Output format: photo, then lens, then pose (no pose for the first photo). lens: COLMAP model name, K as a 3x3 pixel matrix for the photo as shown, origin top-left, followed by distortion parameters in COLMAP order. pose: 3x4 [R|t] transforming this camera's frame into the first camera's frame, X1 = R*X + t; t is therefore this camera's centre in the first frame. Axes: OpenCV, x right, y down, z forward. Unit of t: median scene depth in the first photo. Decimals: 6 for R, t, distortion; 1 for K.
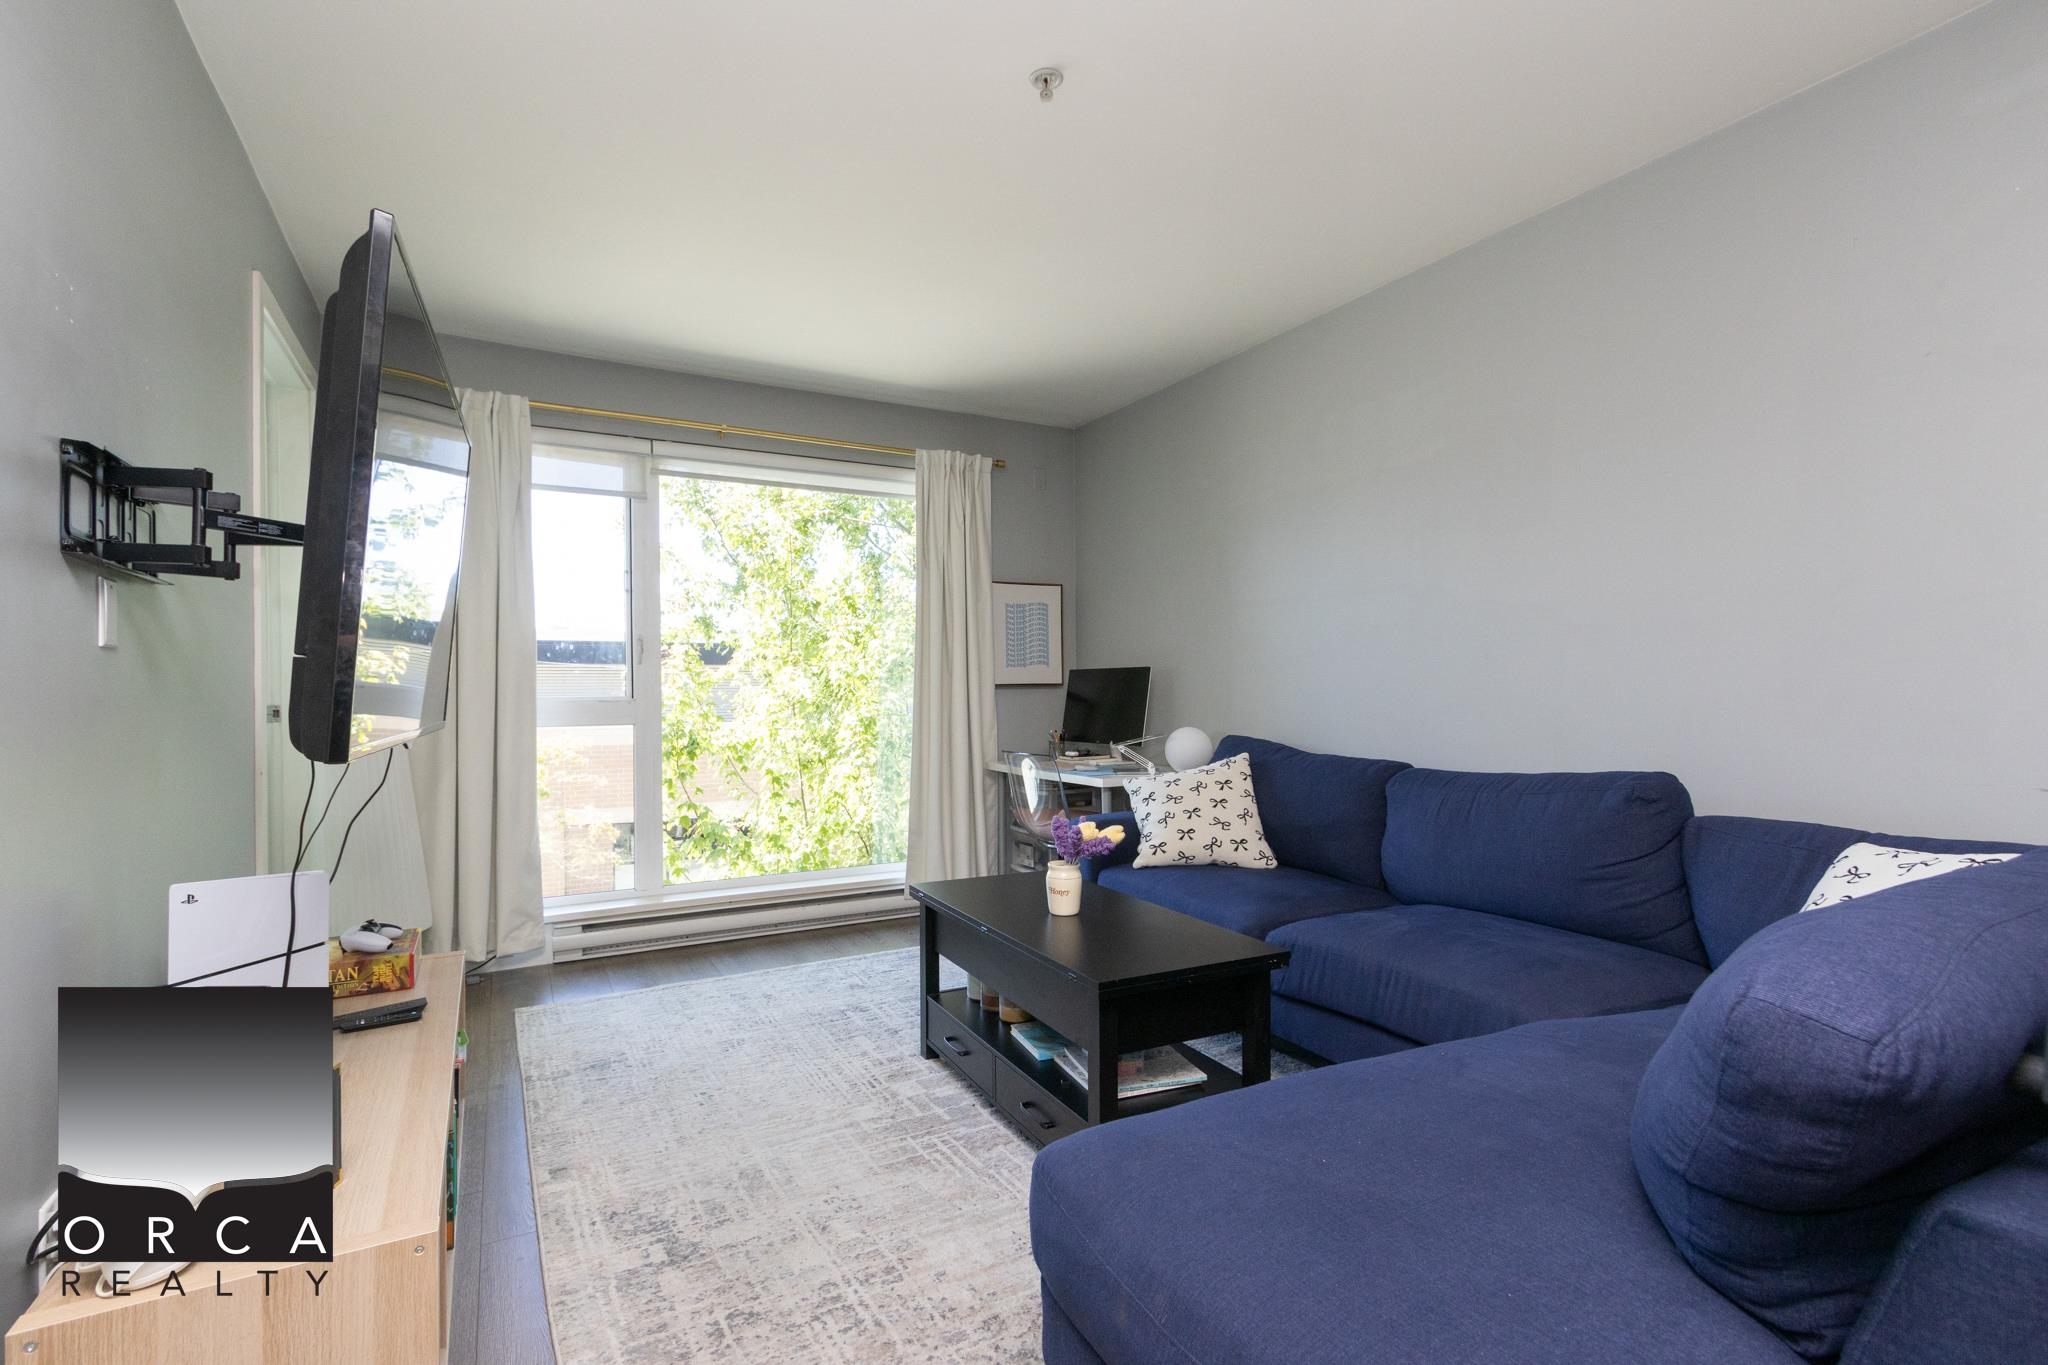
lens RADIAL K [[924.5, 0, 1003.3], [0, 924.5, 694.8], [0, 0, 1]] dist [0.008252, -0.005318]
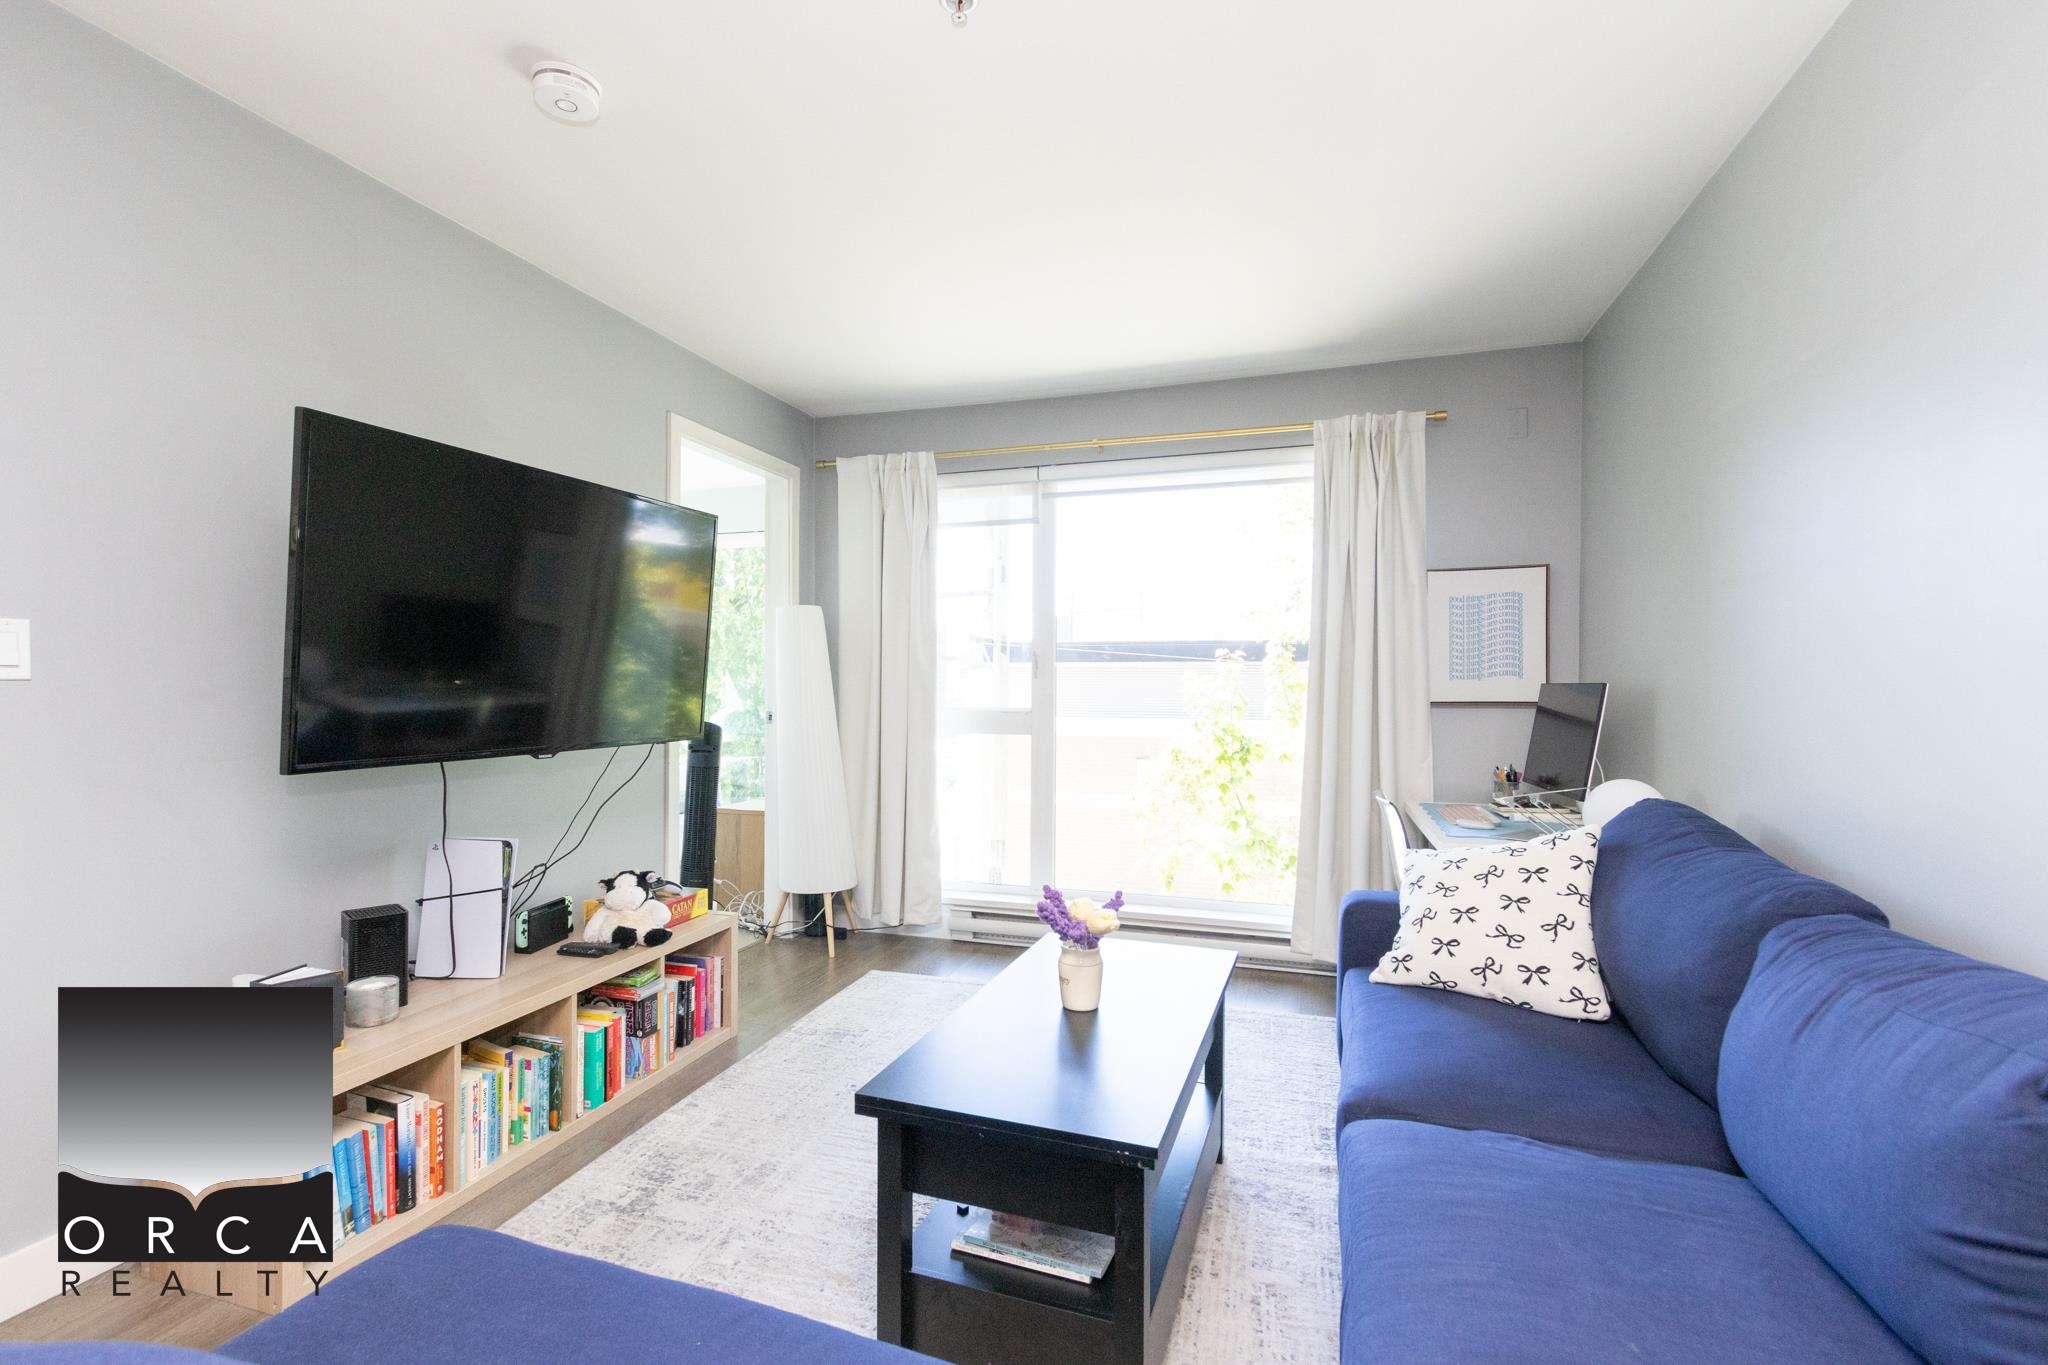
lens RADIAL K [[924.5, 0, 1003.3], [0, 924.5, 694.8], [0, 0, 1]] dist [0.008252, -0.005318]
pose [[0.691239, 0.015747, -0.722455, 0.352955], [-0.011024, 0.999876, 0.011246, -0.025317], [0.722542, 0.000191, 0.691327, 0.233514]]
